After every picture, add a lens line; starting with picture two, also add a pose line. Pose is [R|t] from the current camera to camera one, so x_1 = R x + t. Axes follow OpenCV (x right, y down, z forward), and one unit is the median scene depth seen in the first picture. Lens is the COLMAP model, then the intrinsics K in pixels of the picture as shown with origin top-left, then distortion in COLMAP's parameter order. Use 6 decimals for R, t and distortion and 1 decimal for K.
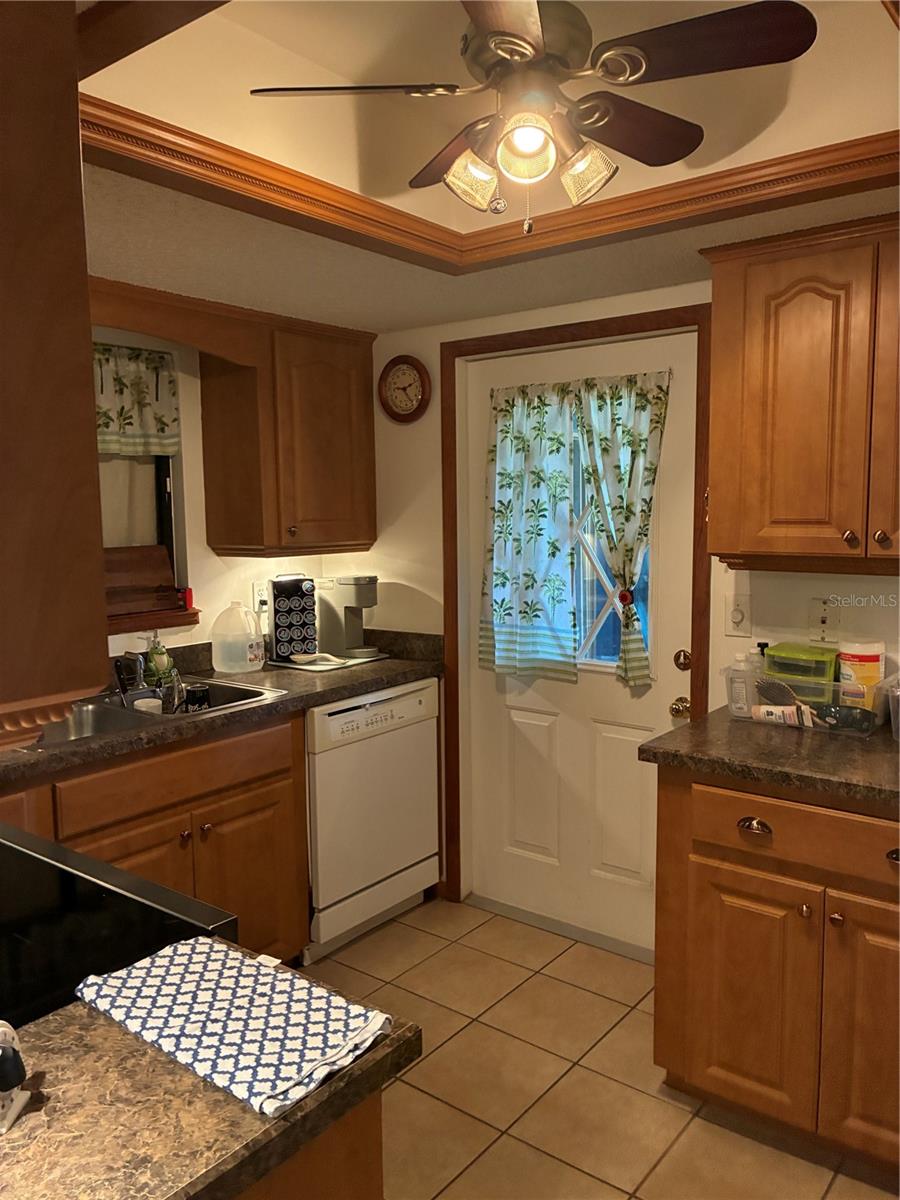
lens RADIAL K [[924.2, 0, 448.9], [0, 924.2, 601.5], [0, 0, 1]] dist [0.036550, -0.036340]
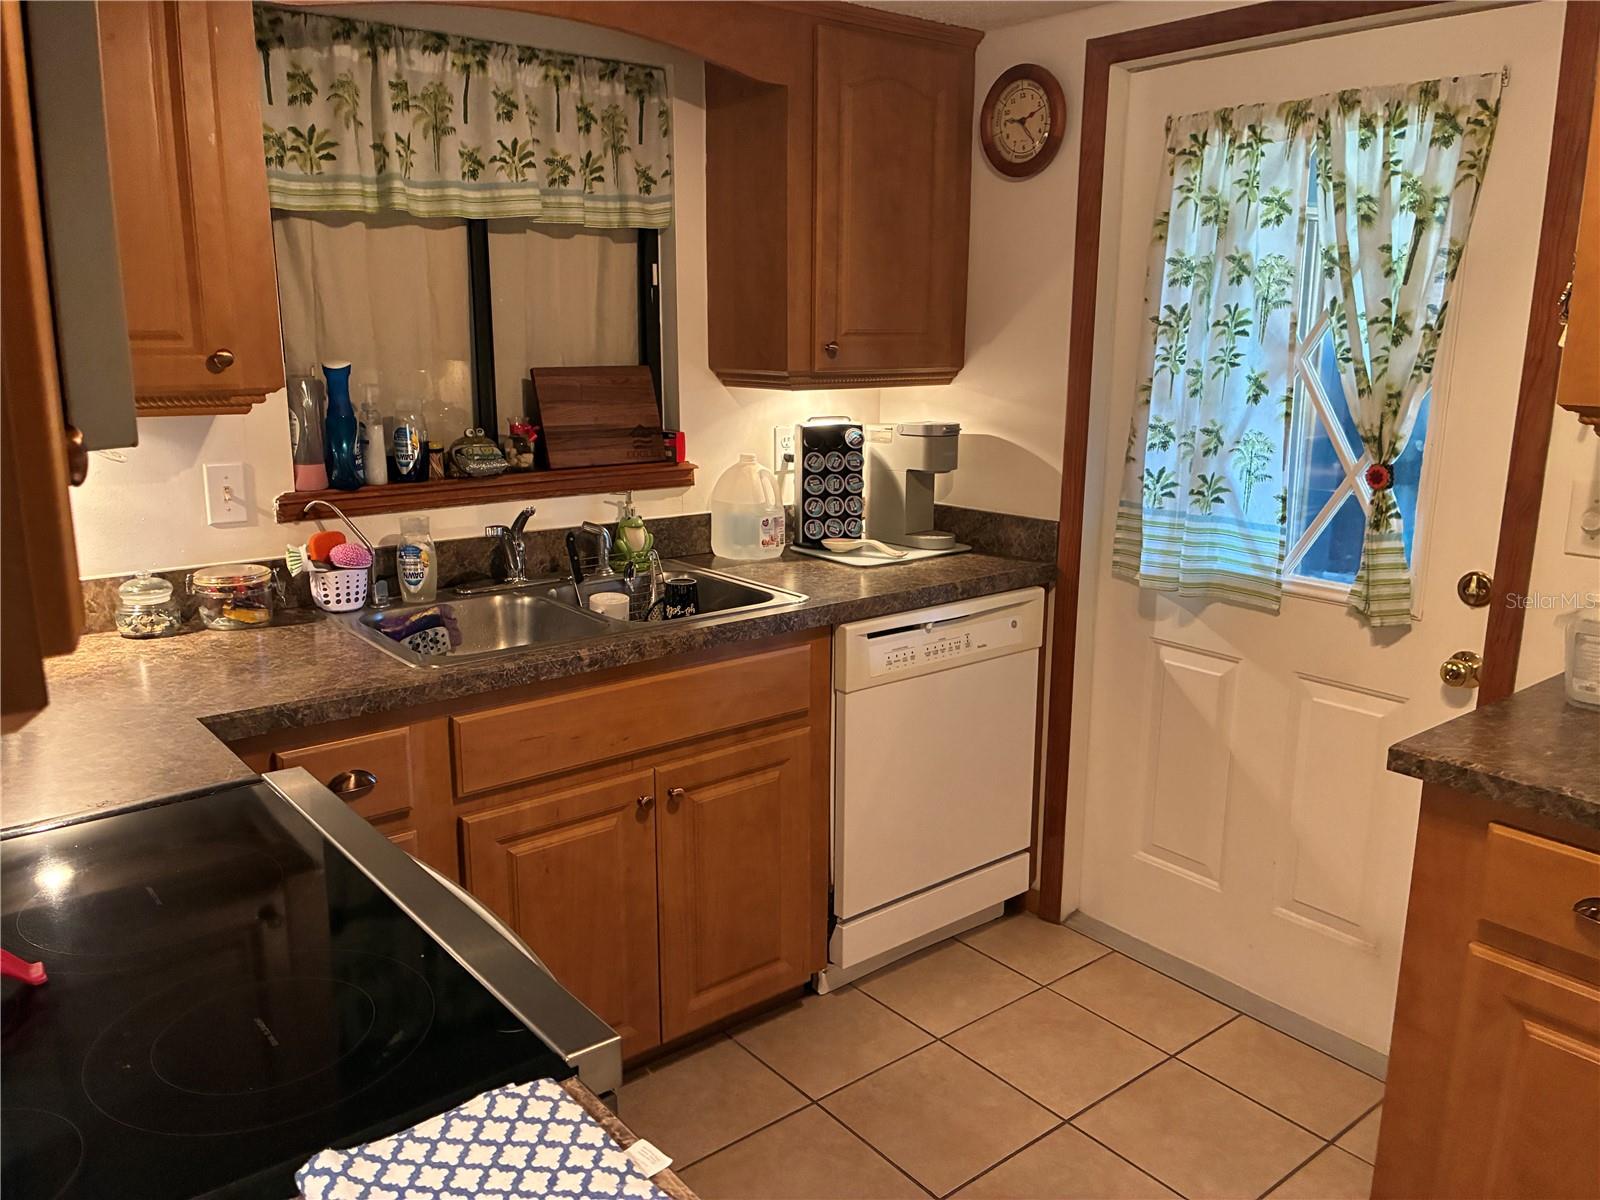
lens RADIAL K [[1232.3, 0, 802.1], [0, 1232.3, 590.9], [0, 0, 1]] dist [0.036550, -0.036340]
pose [[0.974429, 0.067005, -0.214471, 0.007922], [-0.042975, 0.992457, 0.114812, -0.006908], [0.220547, -0.102659, 0.969959, 0.145547]]
